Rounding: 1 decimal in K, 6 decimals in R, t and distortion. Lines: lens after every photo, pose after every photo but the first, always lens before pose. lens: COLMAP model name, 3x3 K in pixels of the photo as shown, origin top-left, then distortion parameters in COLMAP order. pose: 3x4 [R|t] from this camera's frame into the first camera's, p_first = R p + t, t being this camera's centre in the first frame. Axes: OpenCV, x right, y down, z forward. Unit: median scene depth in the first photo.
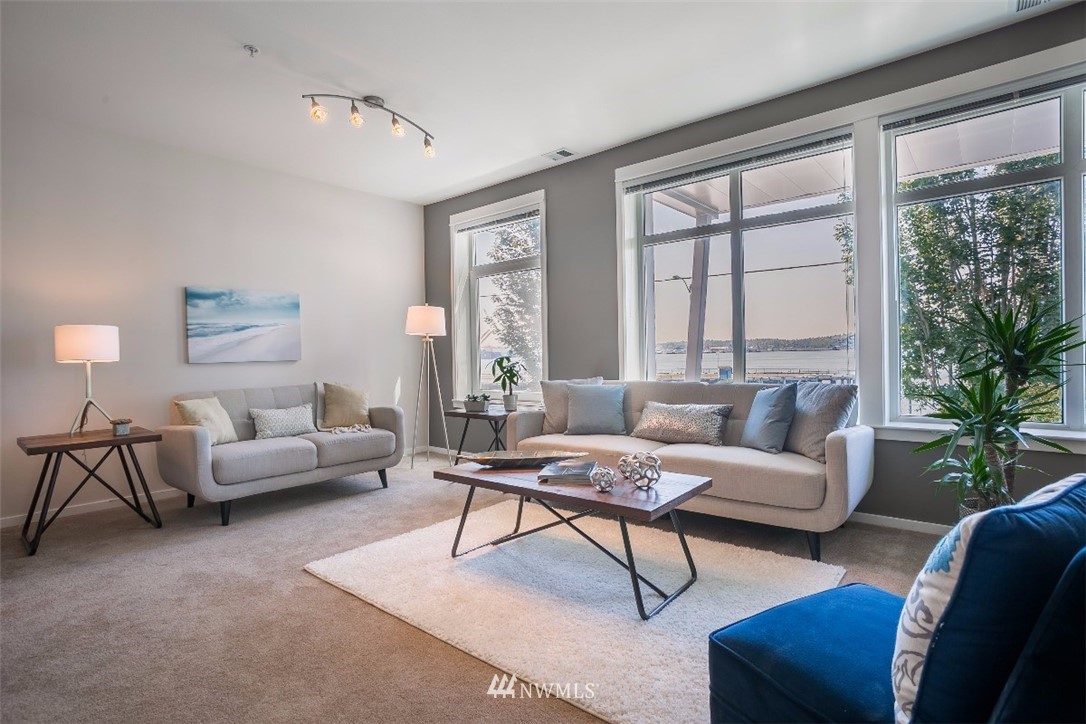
lens RADIAL K [[544.4, 0, 541.3], [0, 544.4, 369.9], [0, 0, 1]] dist [-0.017841, 0.003226]
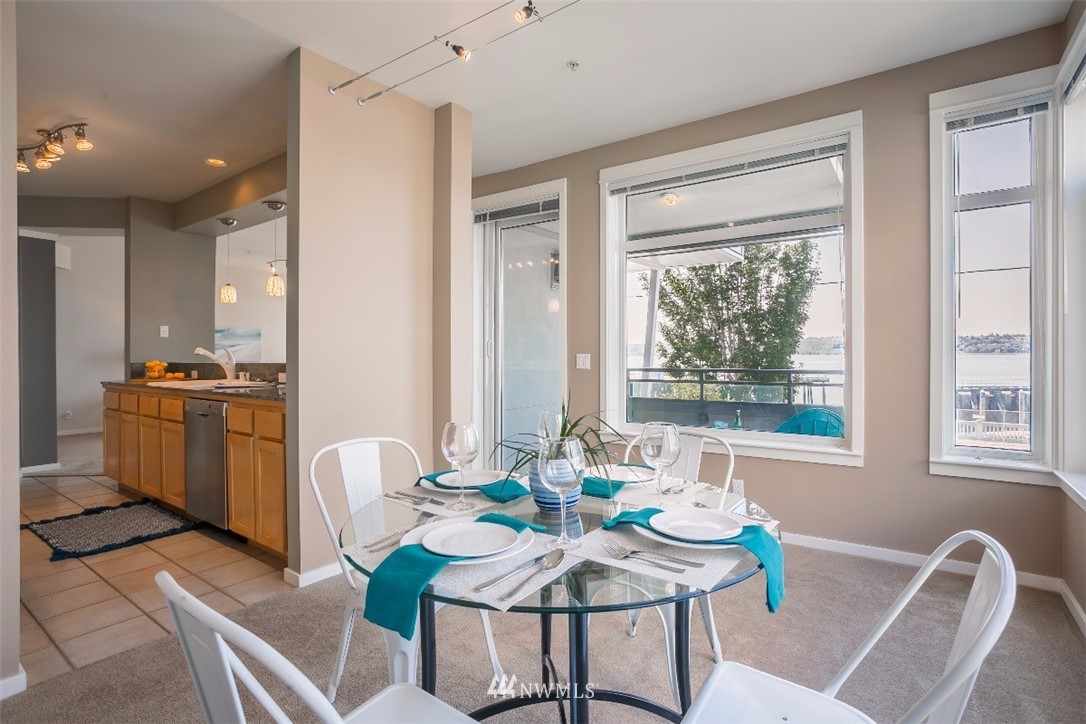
lens RADIAL K [[544.4, 0, 550.4], [0, 544.4, 356.4], [0, 0, 1]] dist [-0.017841, 0.003226]
pose [[0.996764, 0.016239, 0.078731, 0.556936], [-0.013363, 0.999229, -0.036921, 0.027985], [-0.079270, 0.035749, 0.996212, -1.294481]]
